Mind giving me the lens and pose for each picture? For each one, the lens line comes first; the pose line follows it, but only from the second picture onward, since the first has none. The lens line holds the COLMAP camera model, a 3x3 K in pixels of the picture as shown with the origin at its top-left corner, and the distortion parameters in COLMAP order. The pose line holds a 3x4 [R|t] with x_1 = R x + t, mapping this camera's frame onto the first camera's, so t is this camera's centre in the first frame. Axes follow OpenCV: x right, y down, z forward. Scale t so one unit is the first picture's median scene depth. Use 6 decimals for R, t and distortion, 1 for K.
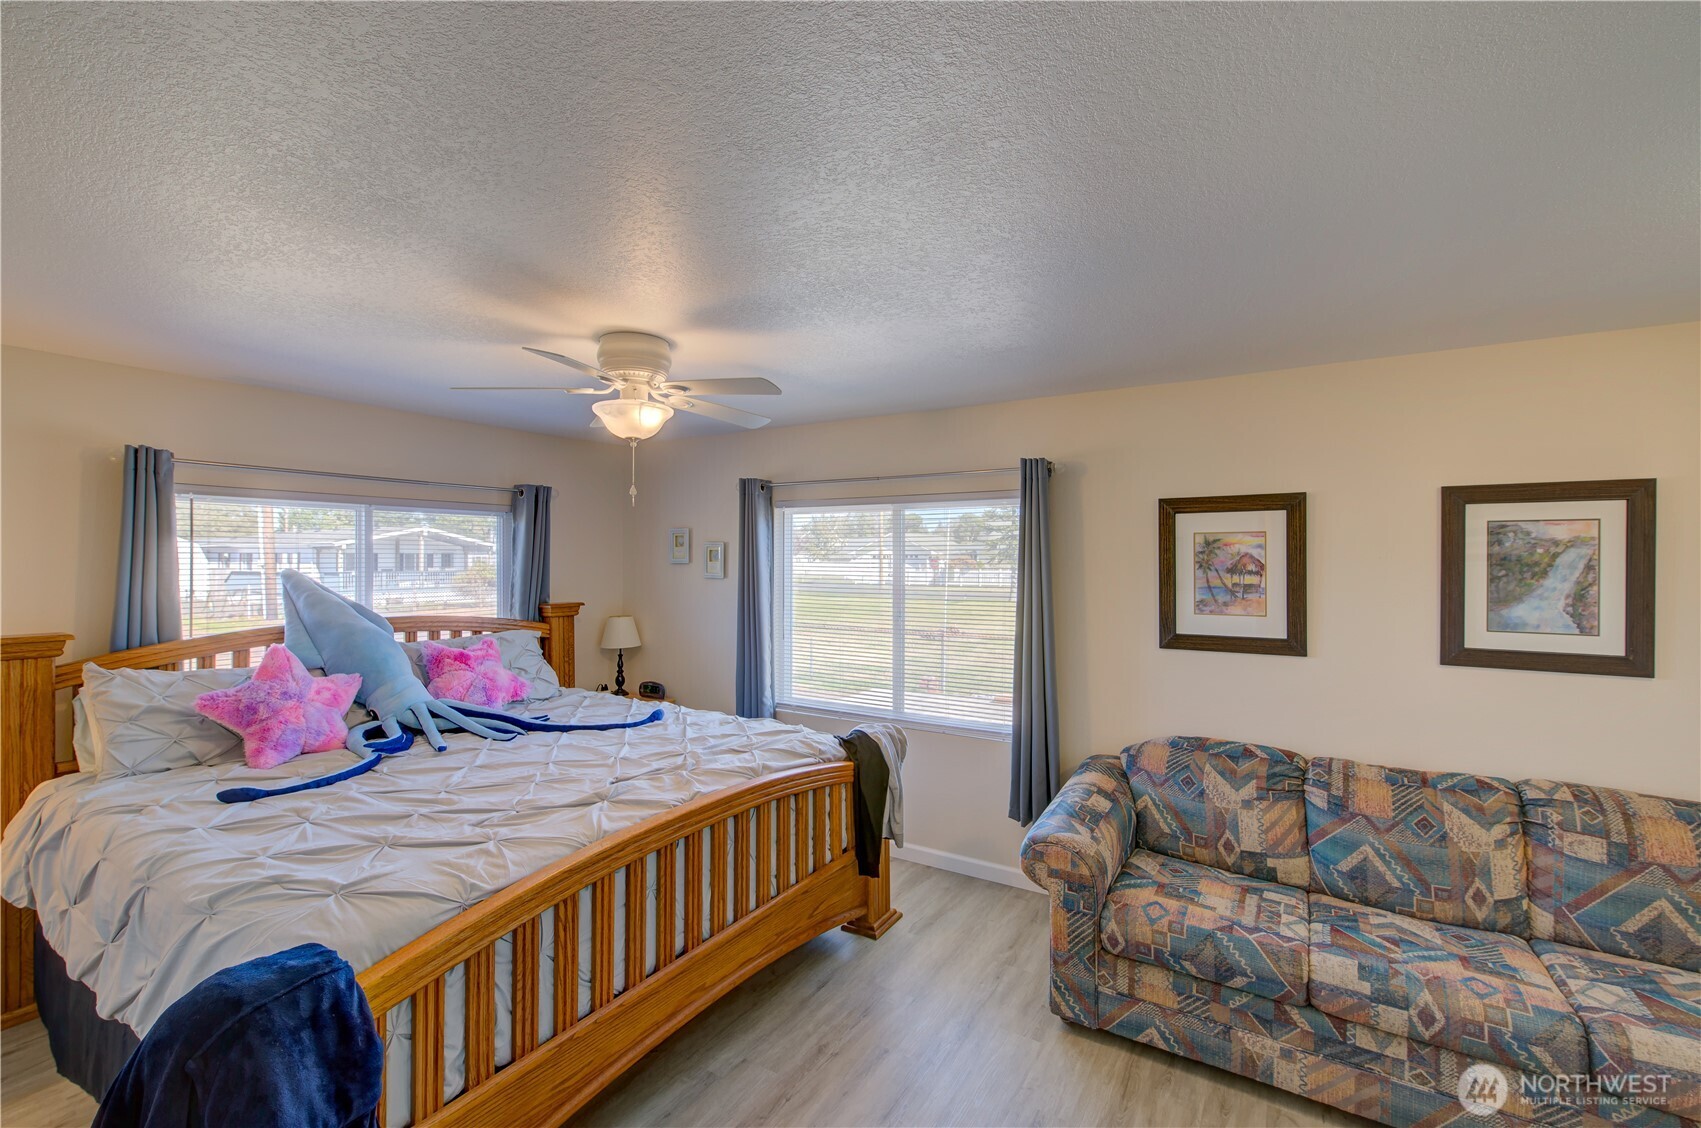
lens RADIAL K [[720.2, 0, 850.5], [0, 720.2, 564.0], [0, 0, 1]] dist [0.000598, -0.000067]
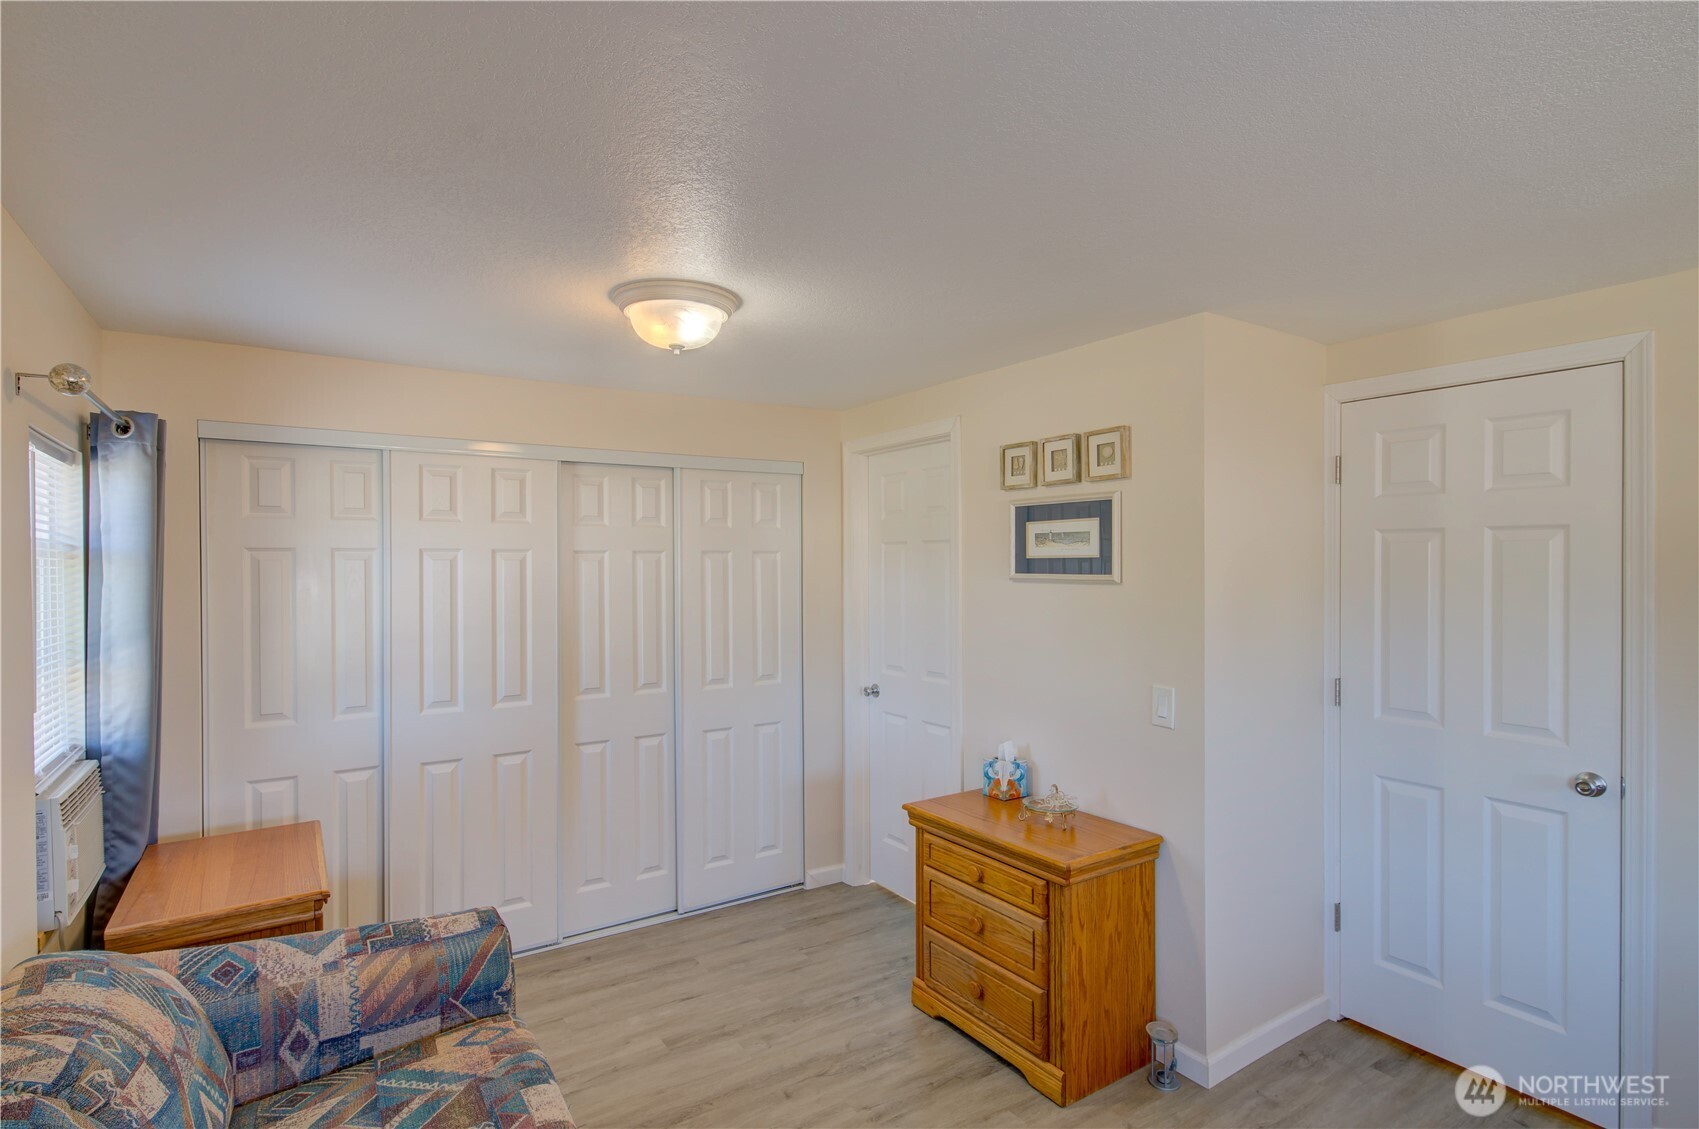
lens RADIAL K [[856.0, 0, 853.5], [0, 856.0, 566.7], [0, 0, 1]] dist [-0.000191, 0.001598]
pose [[-0.915266, -0.001896, 0.402845, 0.243860], [0.001527, 0.999965, 0.008175, -0.006386], [-0.402847, 0.008097, -0.915232, 1.234259]]
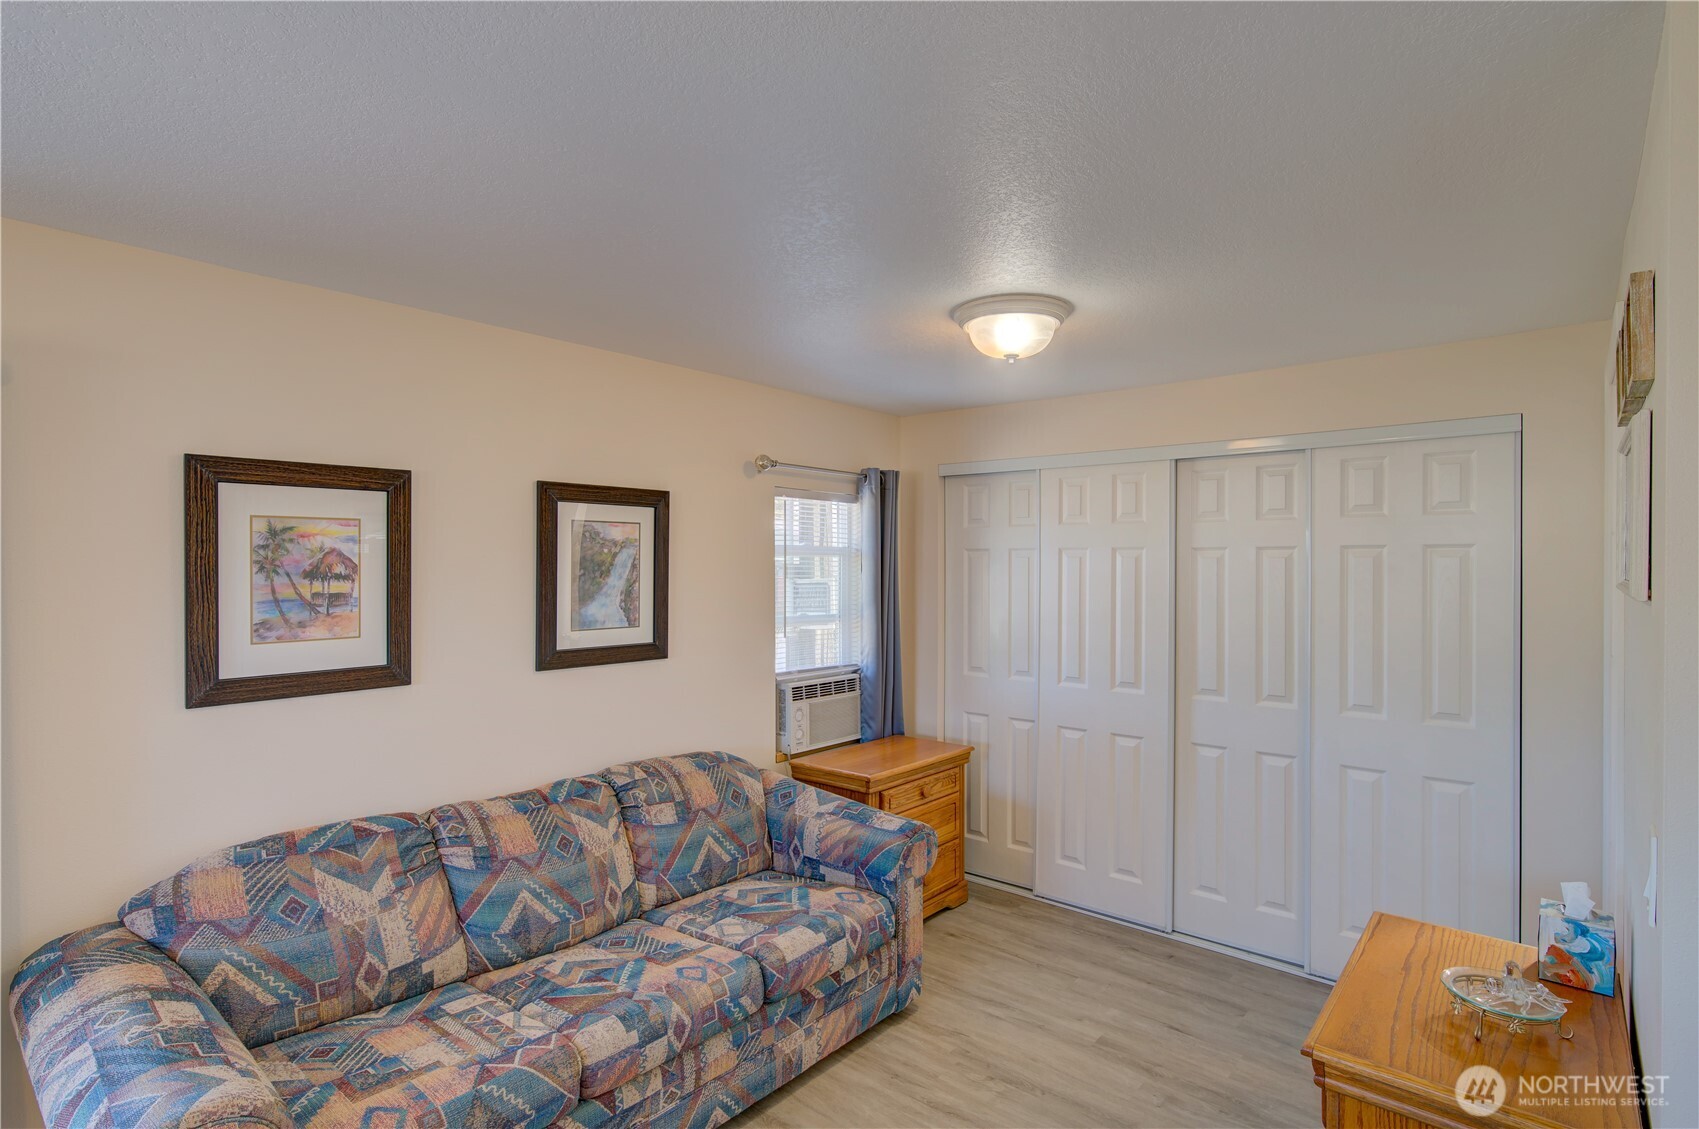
lens RADIAL K [[856.0, 0, 853.5], [0, 856.0, 566.7], [0, 0, 1]] dist [-0.000191, 0.001598]
pose [[0.140452, -0.006952, 0.990063, -0.236183], [0.003744, 0.999972, 0.006491, -0.001672], [-0.990080, 0.002795, 0.140474, 0.463696]]
